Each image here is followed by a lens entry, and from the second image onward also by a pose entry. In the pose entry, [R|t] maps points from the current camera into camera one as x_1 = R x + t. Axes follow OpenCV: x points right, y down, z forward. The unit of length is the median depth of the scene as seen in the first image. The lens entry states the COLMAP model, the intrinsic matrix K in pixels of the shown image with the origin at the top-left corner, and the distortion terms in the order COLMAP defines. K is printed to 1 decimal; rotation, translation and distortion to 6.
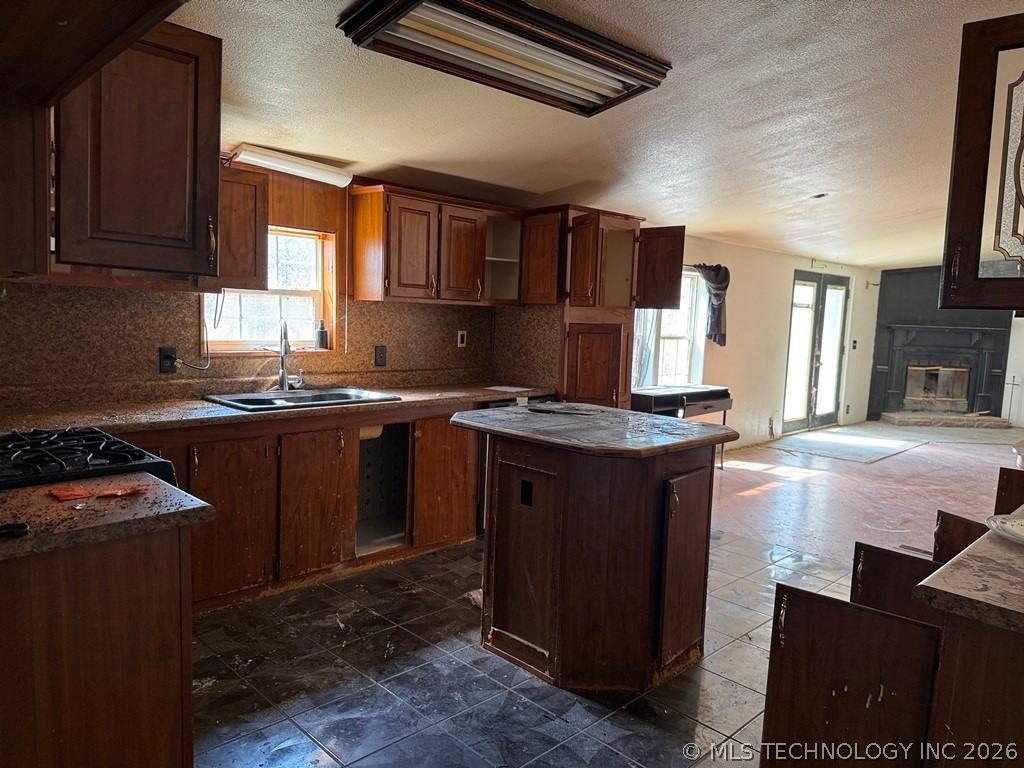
lens RADIAL K [[726.8, 0, 512.0], [0, 726.8, 384.0], [0, 0, 1]] dist [-0.009648, -0.002973]
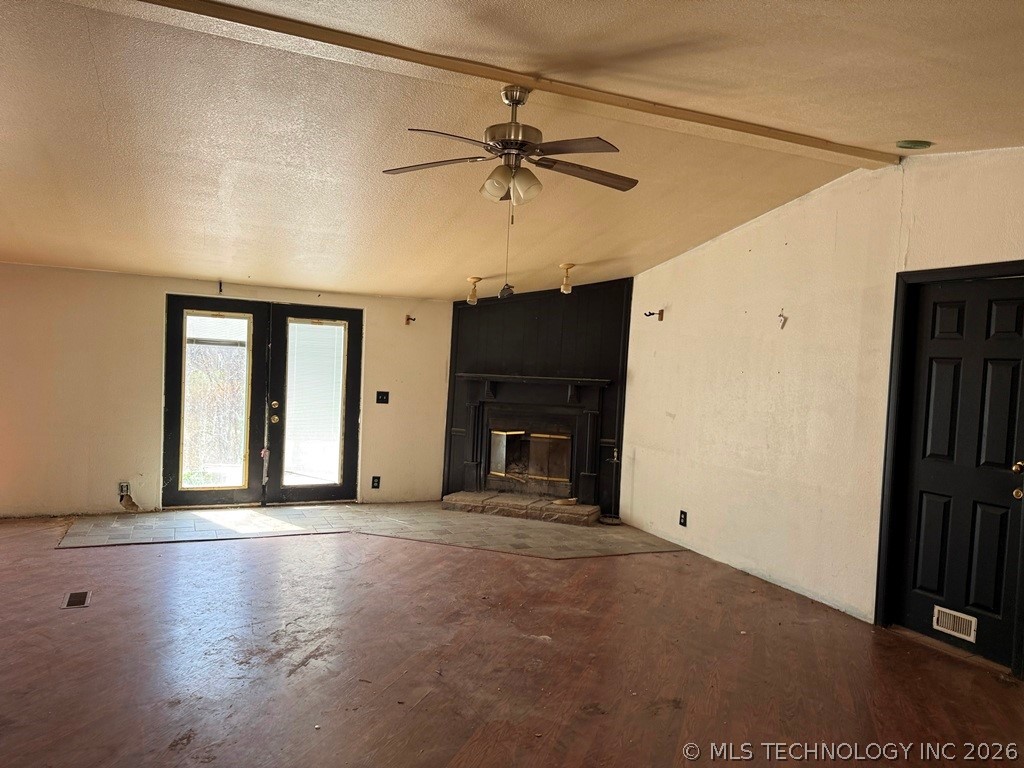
lens RADIAL K [[716.3, 0, 511.9], [0, 716.3, 389.6], [0, 0, 1]] dist [0.063865, -0.107437]
pose [[0.937296, 0.016240, -0.348156, 0.824540], [-0.046606, 0.995783, -0.079022, -0.008259], [0.345405, 0.090294, 0.934100, 0.324098]]
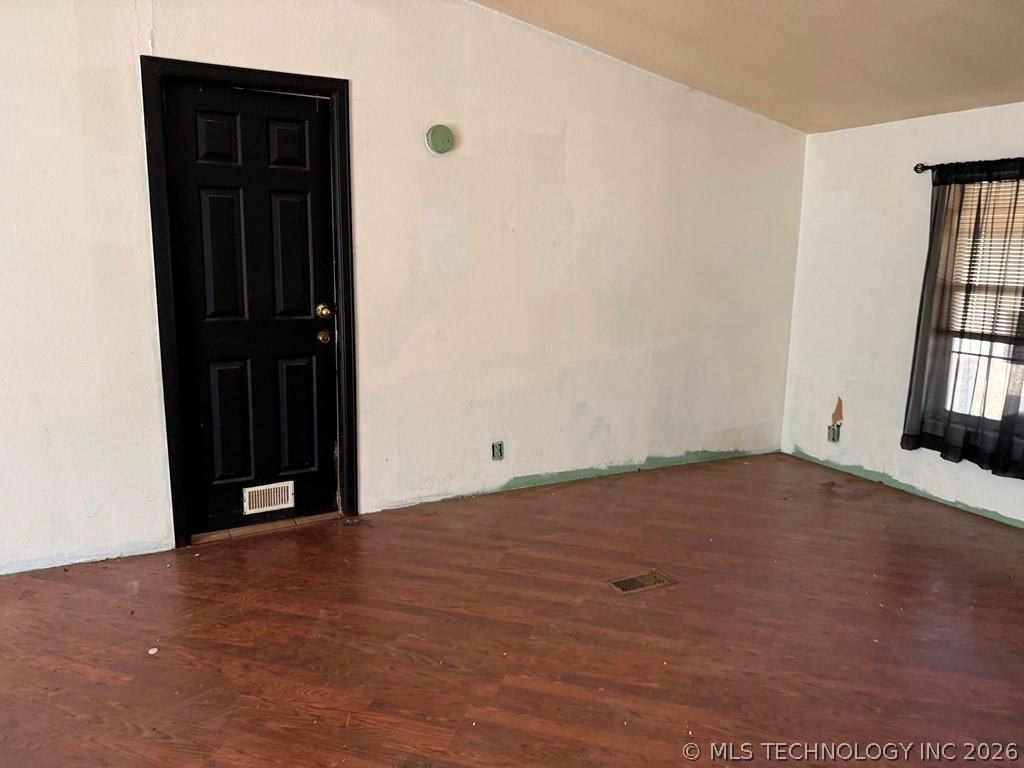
lens RADIAL K [[726.8, 0, 512.0], [0, 726.8, 384.0], [0, 0, 1]] dist [-0.009648, -0.002973]
pose [[0.273979, -0.216145, 0.937132, 0.628409], [0.094755, 0.975744, 0.197348, -0.035727], [-0.957057, 0.034729, 0.287814, 0.573466]]
